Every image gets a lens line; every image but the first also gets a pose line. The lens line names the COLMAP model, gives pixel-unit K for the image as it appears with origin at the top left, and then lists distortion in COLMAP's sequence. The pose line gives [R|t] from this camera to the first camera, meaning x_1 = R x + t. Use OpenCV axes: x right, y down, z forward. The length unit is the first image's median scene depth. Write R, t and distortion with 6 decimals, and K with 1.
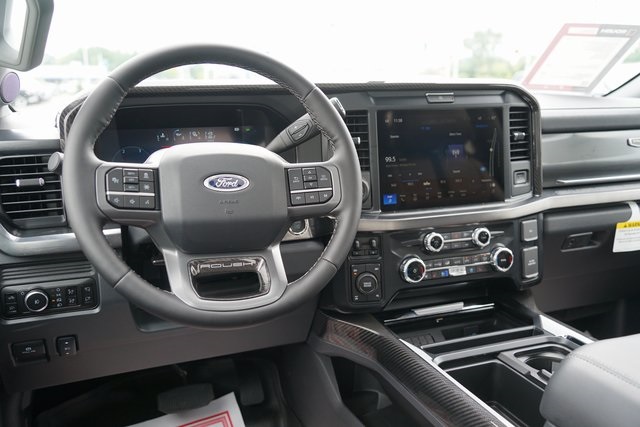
lens RADIAL K [[569.5, 0, 321.2], [0, 569.5, 213.9], [0, 0, 1]] dist [-0.009381, -0.008216]
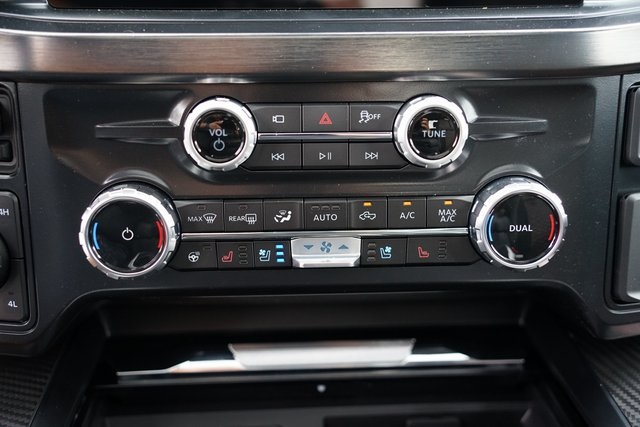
lens RADIAL K [[679.6, 0, 318.8], [0, 679.6, 214.2], [0, 0, 1]] dist [0.060684, 0.000000]
pose [[0.952573, 0.108973, -0.284128, 0.346449], [-0.066390, 0.985612, 0.155436, 0.035418], [0.296978, -0.129201, 0.946103, 0.735565]]
